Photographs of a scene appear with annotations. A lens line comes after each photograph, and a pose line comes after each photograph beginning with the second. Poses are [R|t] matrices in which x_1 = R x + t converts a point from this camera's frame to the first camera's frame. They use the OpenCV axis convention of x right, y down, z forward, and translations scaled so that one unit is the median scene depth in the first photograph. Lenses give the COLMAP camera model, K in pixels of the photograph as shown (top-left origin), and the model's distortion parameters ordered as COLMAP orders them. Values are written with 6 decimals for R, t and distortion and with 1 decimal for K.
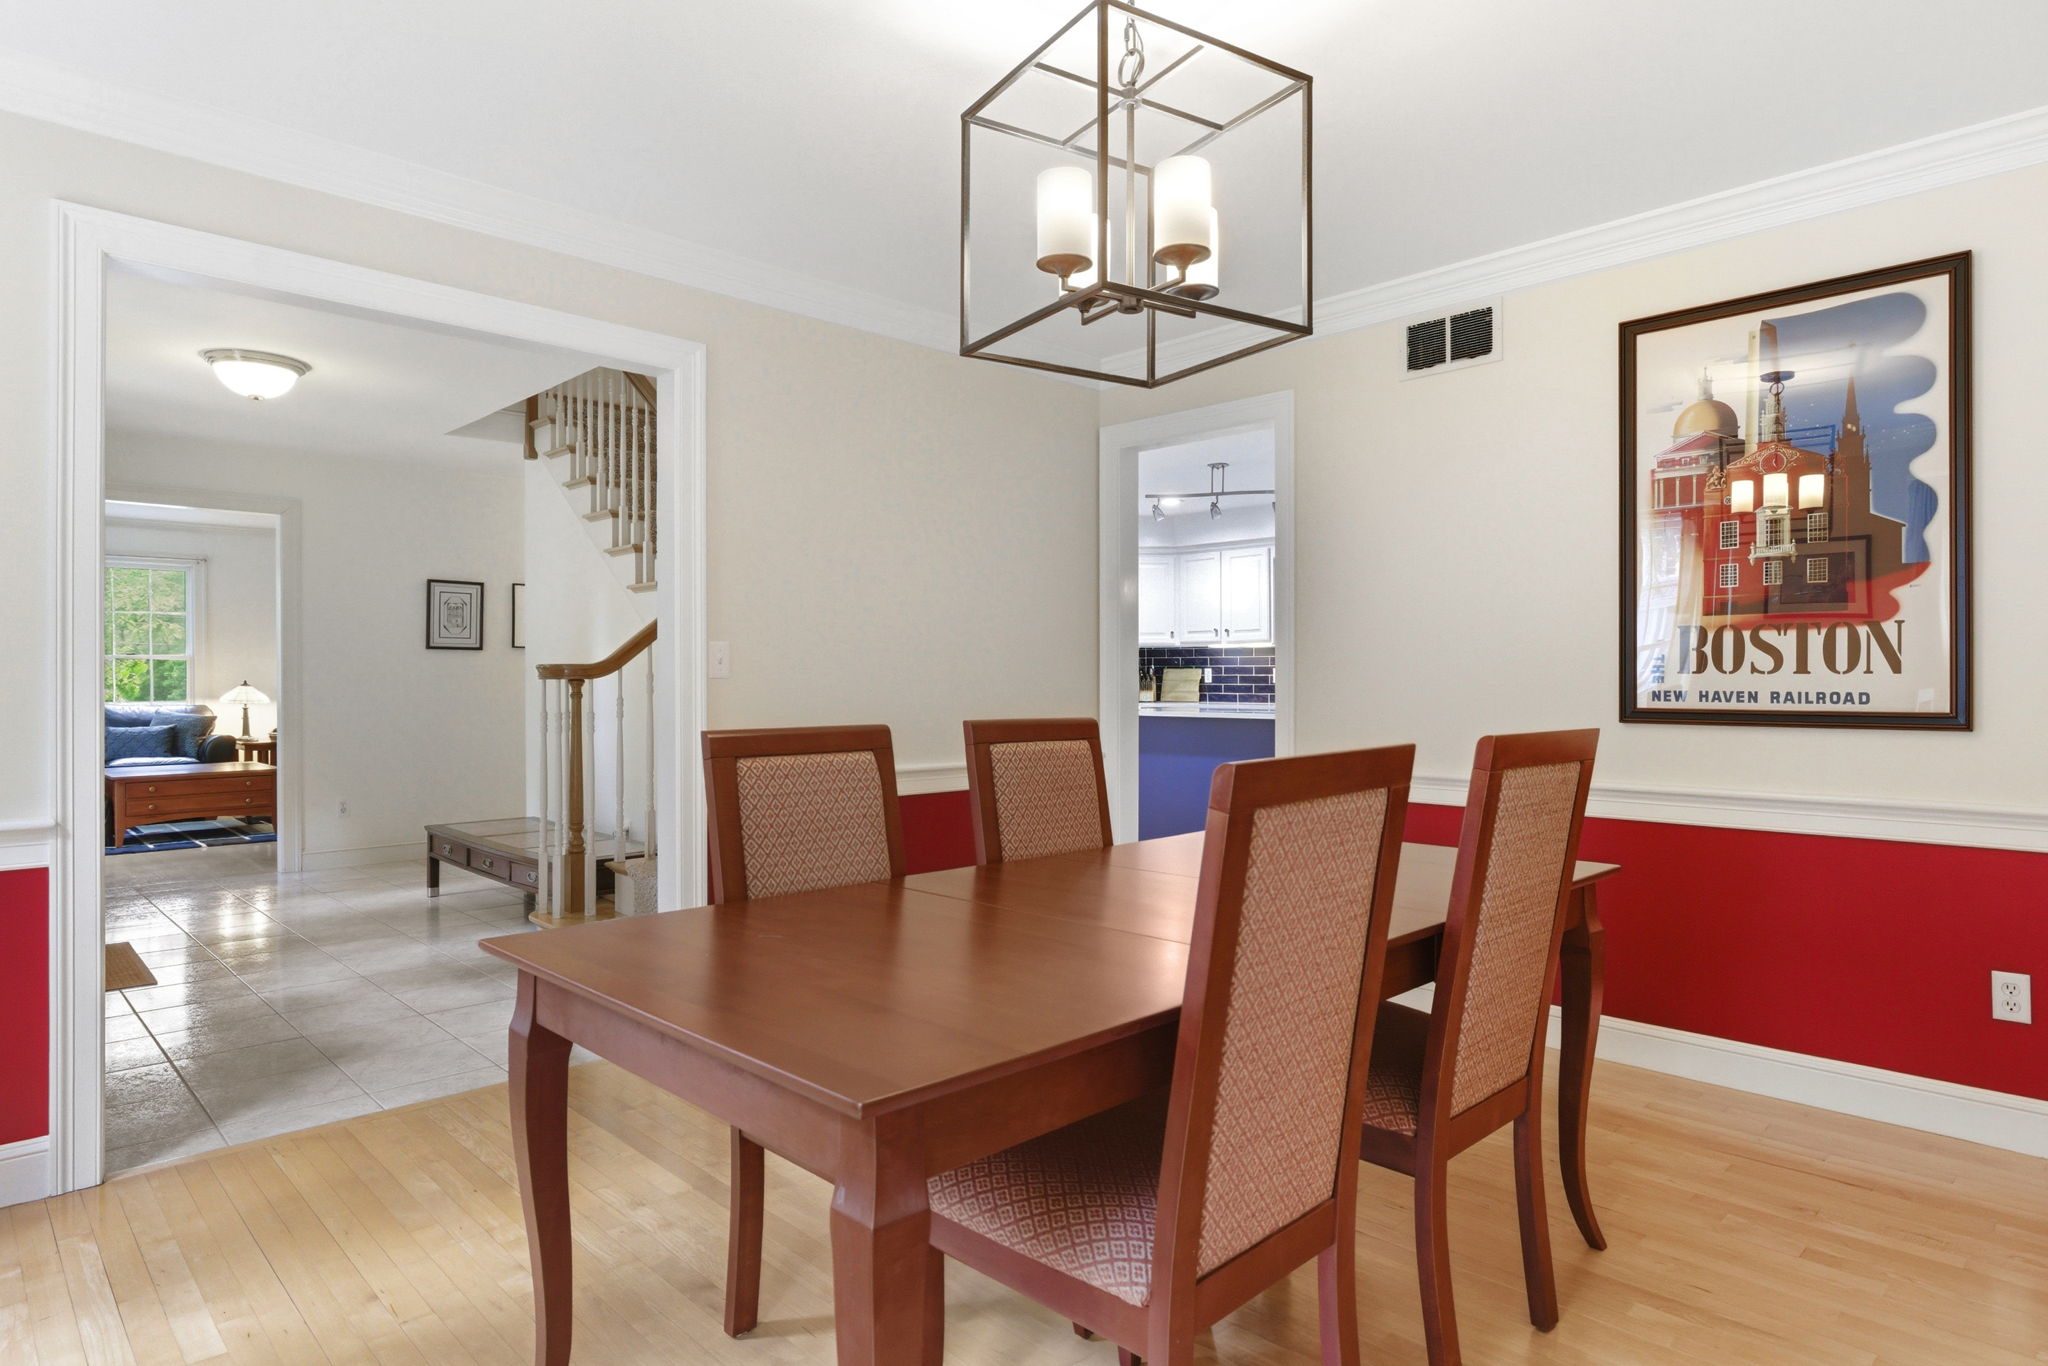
lens RADIAL K [[1139.3, 0, 1024.0], [0, 1139.3, 683.0], [0, 0, 1]] dist [0.000087, 0.000130]
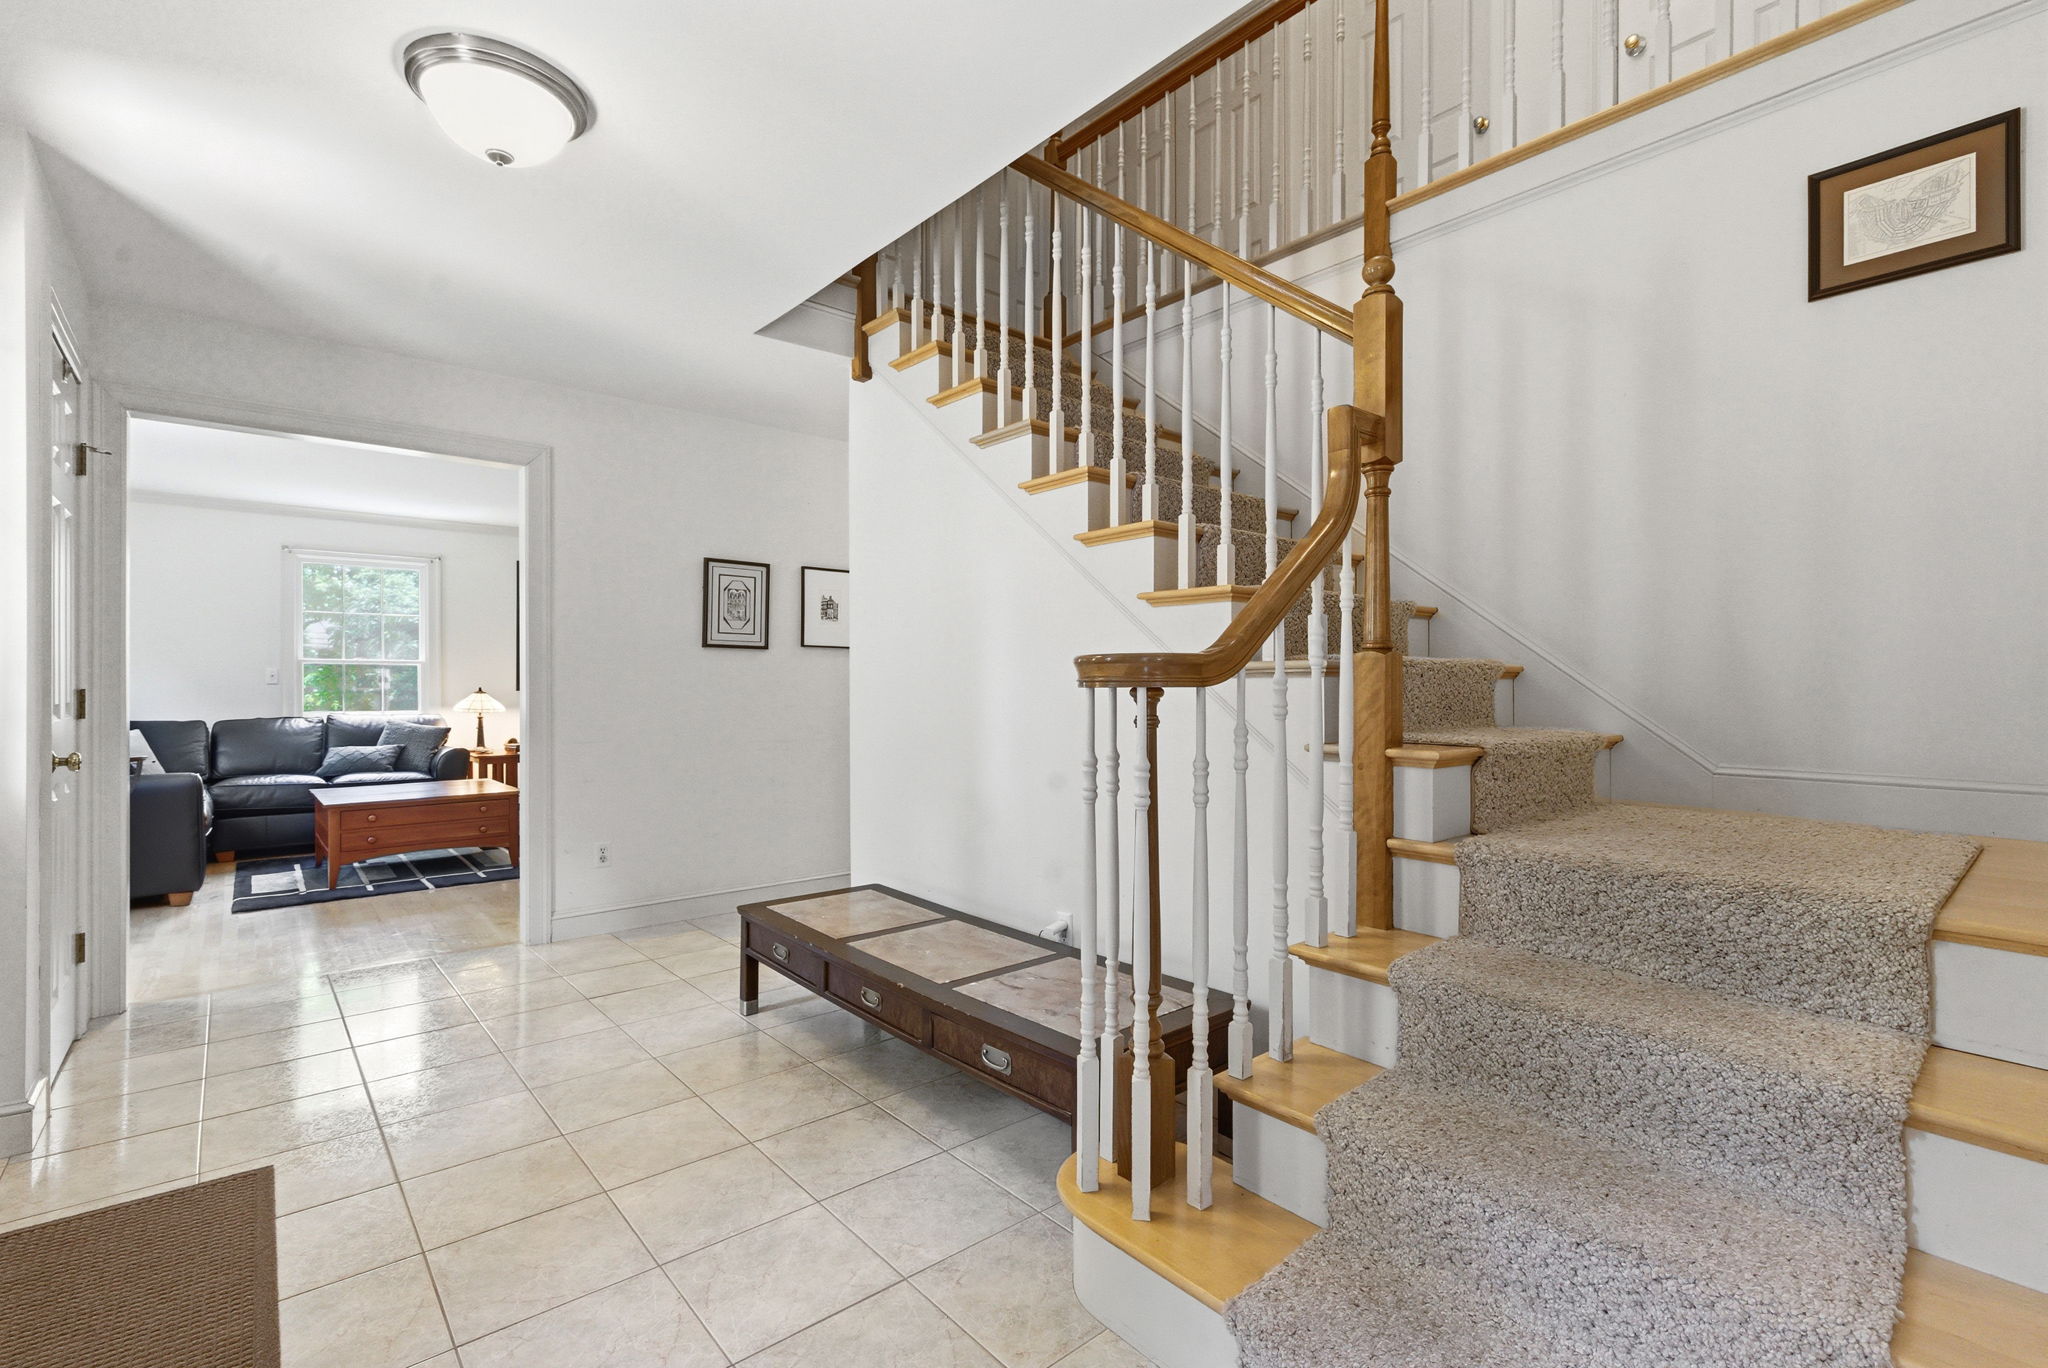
lens RADIAL K [[923.3, 0, 1024.0], [0, 923.3, 684.0], [0, 0, 1]] dist [0.000450, -0.000045]
pose [[0.997711, -0.000893, -0.067623, -0.239405], [0.000571, 0.999988, -0.004792, -0.001699], [0.067627, 0.004743, 0.997699, 0.351214]]
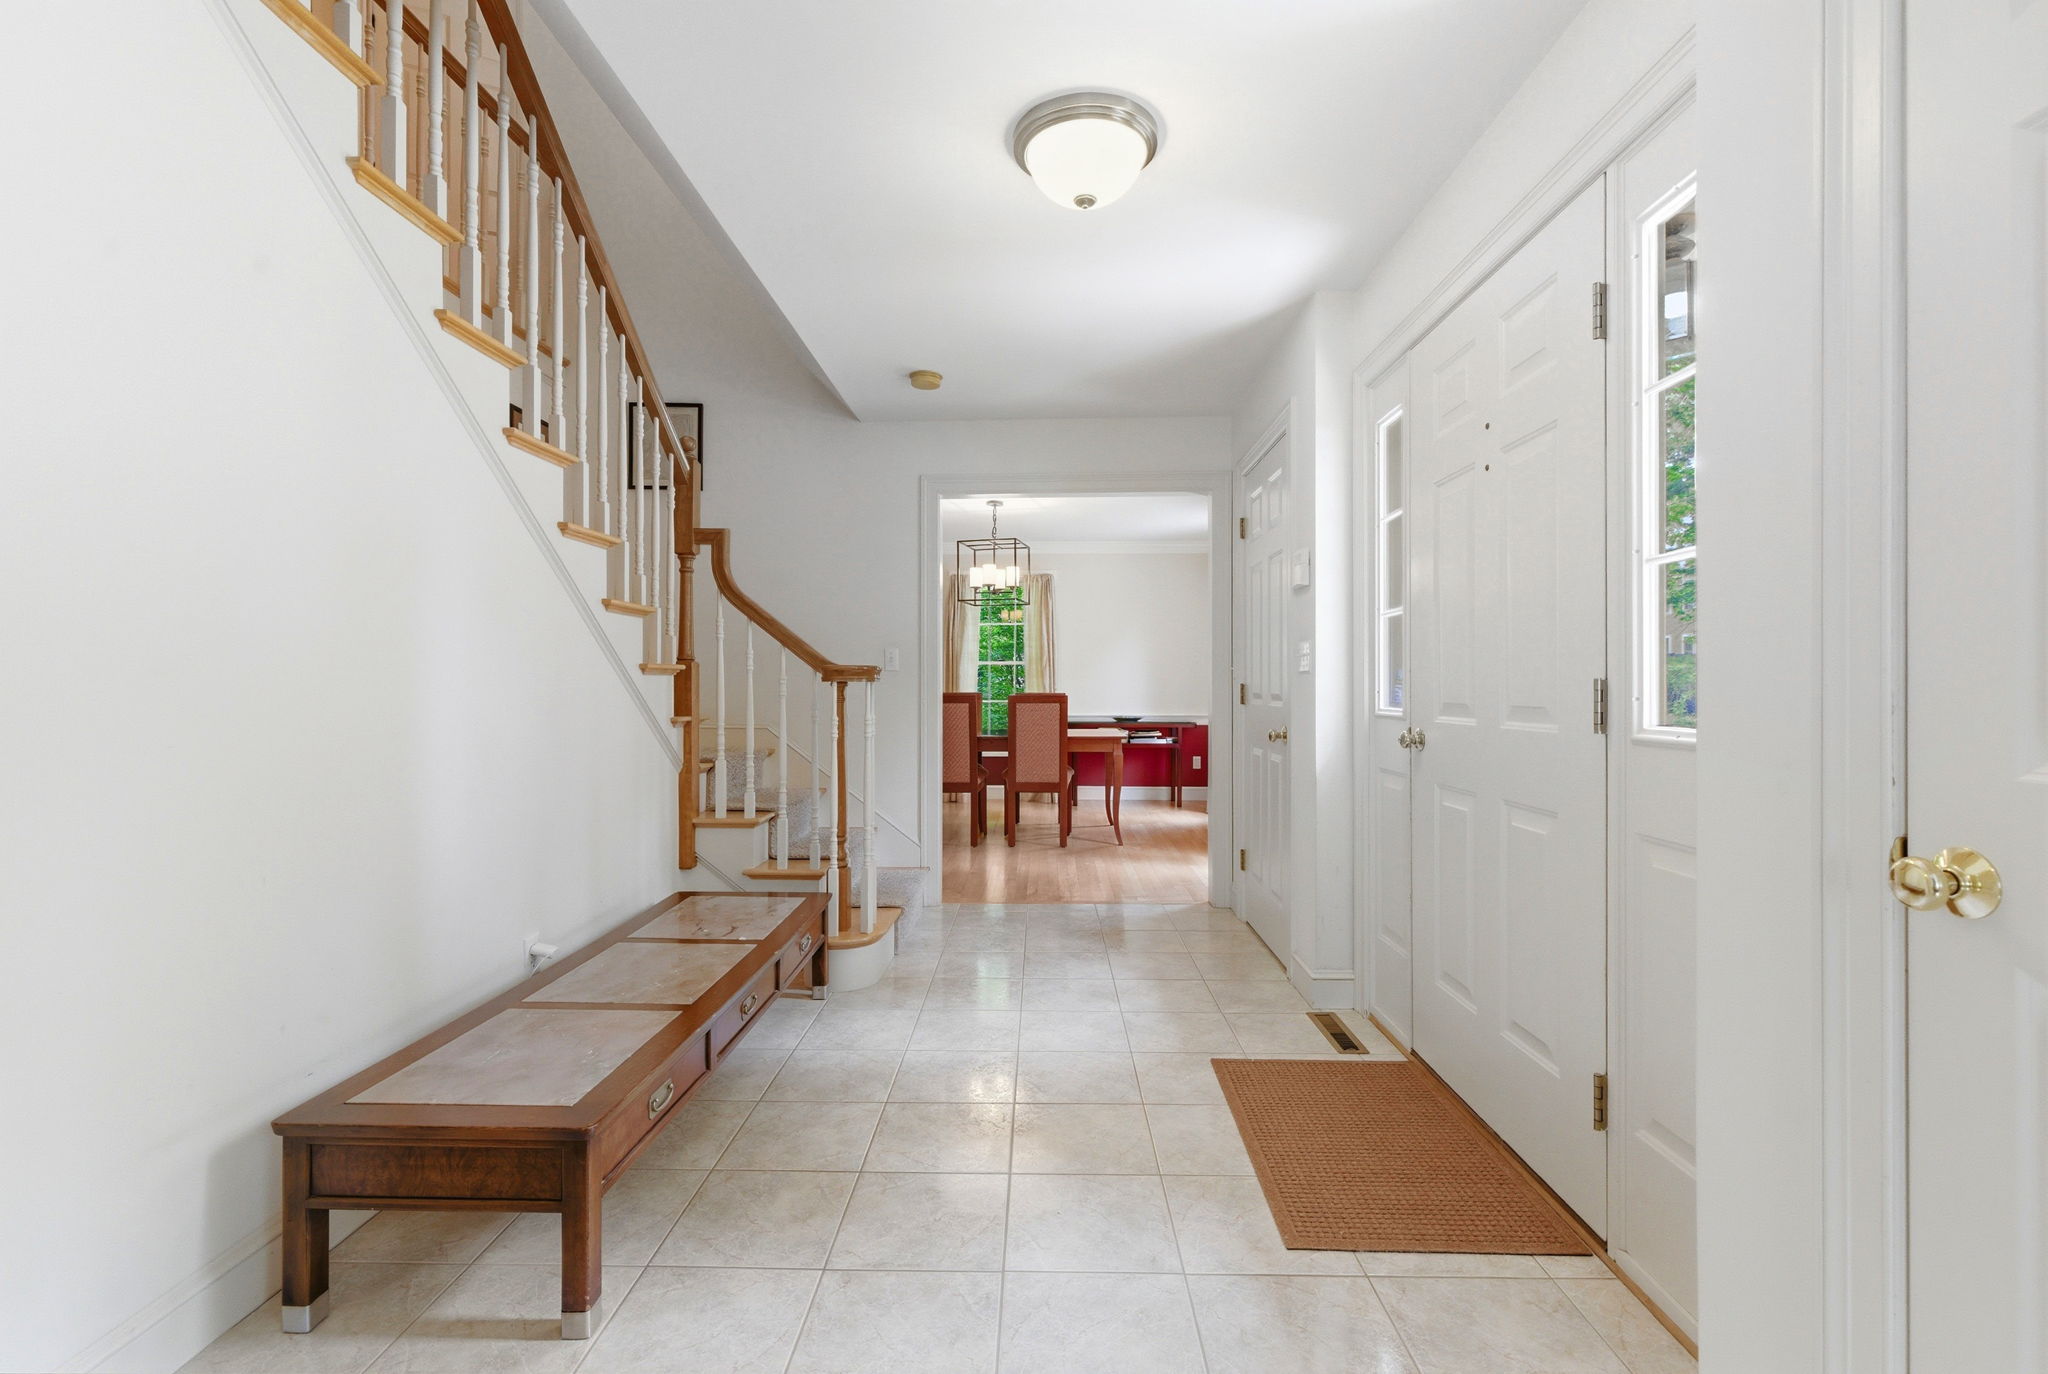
lens RADIAL K [[927.1, 0, 1024.0], [0, 927.1, 687.0], [0, 0, 1]] dist [0.001416, 0.000473]
pose [[-0.698810, -0.005026, 0.715289, -0.601651], [-0.000644, 0.999979, 0.006397, -0.002255], [-0.715307, 0.004009, -0.698799, 0.821201]]
